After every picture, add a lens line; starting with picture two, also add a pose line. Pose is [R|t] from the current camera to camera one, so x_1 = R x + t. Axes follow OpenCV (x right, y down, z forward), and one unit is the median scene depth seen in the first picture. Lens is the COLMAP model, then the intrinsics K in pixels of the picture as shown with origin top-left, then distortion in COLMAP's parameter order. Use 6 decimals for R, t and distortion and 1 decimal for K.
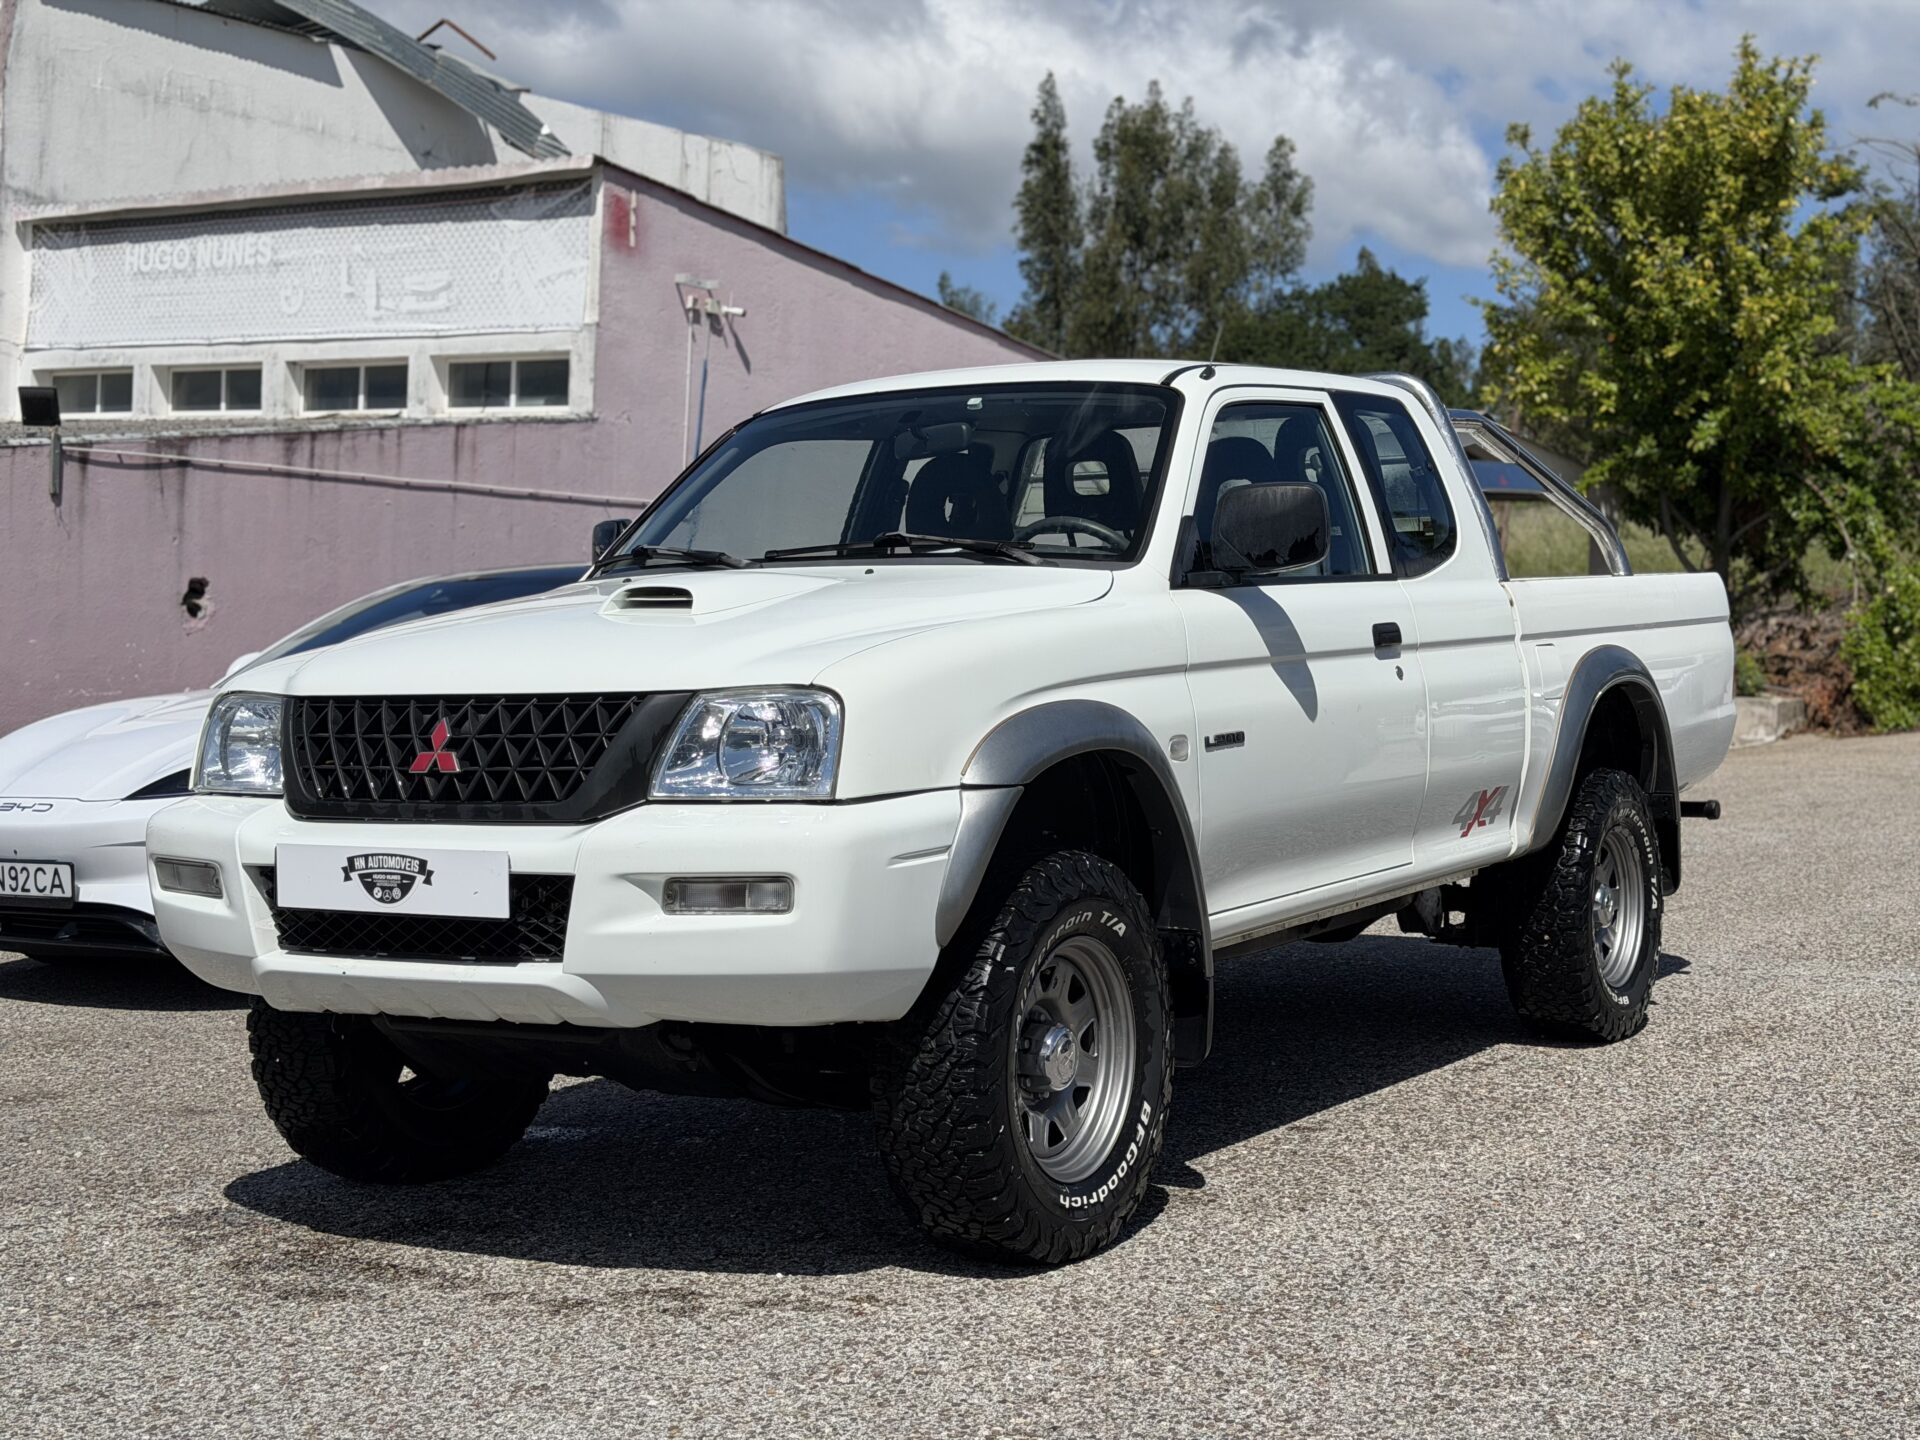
lens RADIAL K [[2670.2, 0, 957.6], [0, 2670.2, 702.6], [0, 0, 1]] dist [0.144353, 0.000000]
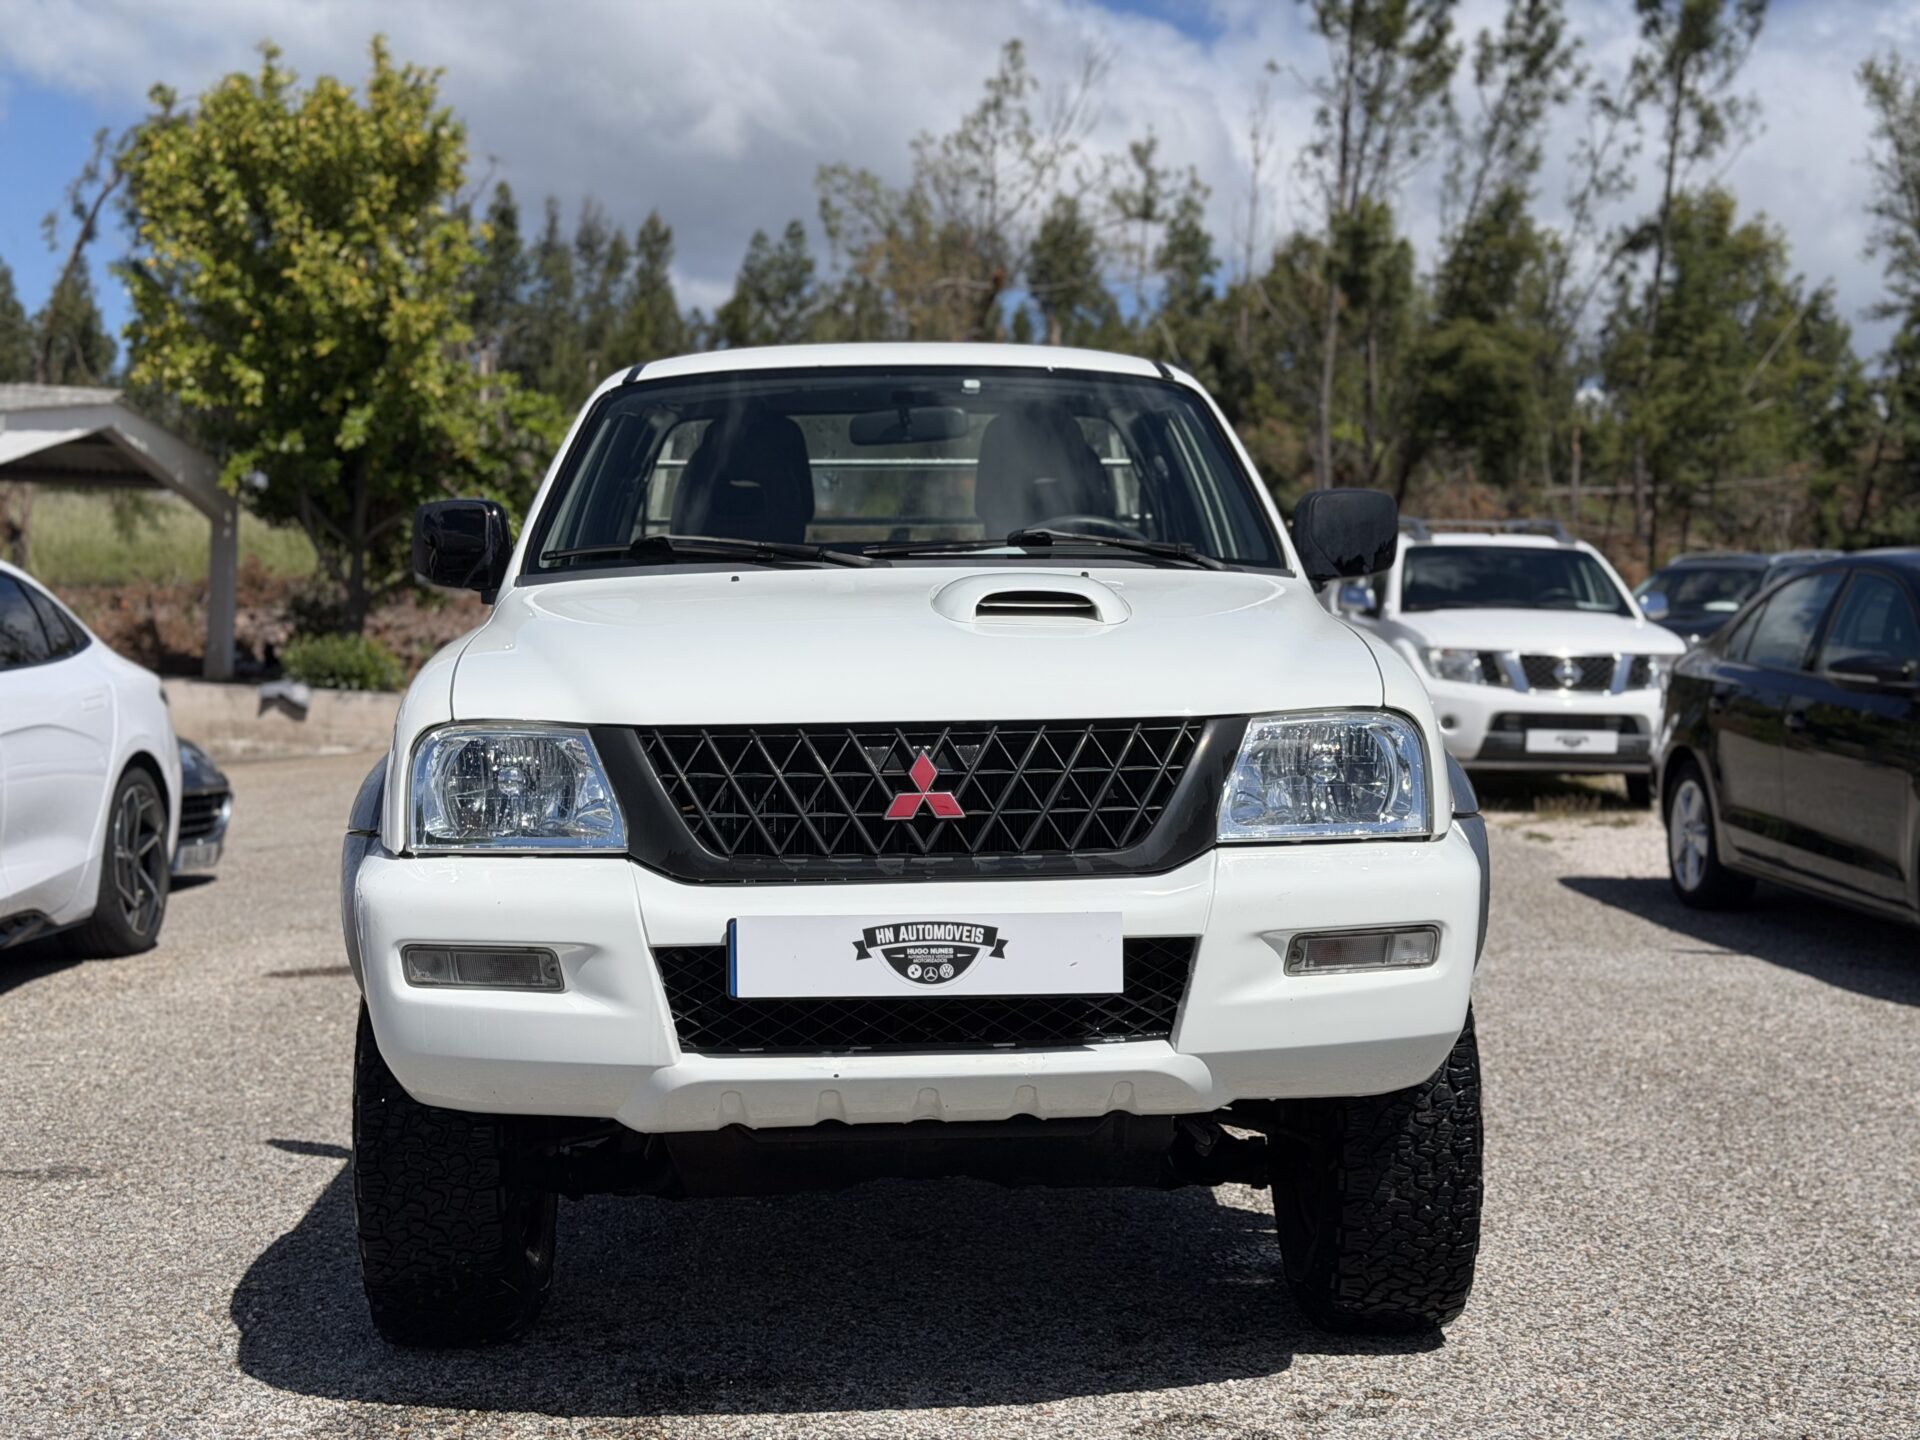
lens RADIAL K [[2670.2, 0, 959.0], [0, 2670.2, 728.4], [0, 0, 1]] dist [0.144353, 0.000000]
pose [[0.832883, -0.015170, 0.553241, -0.598684], [0.008899, 0.999862, 0.014021, -0.011797], [-0.553377, -0.006754, 0.832903, 0.307327]]
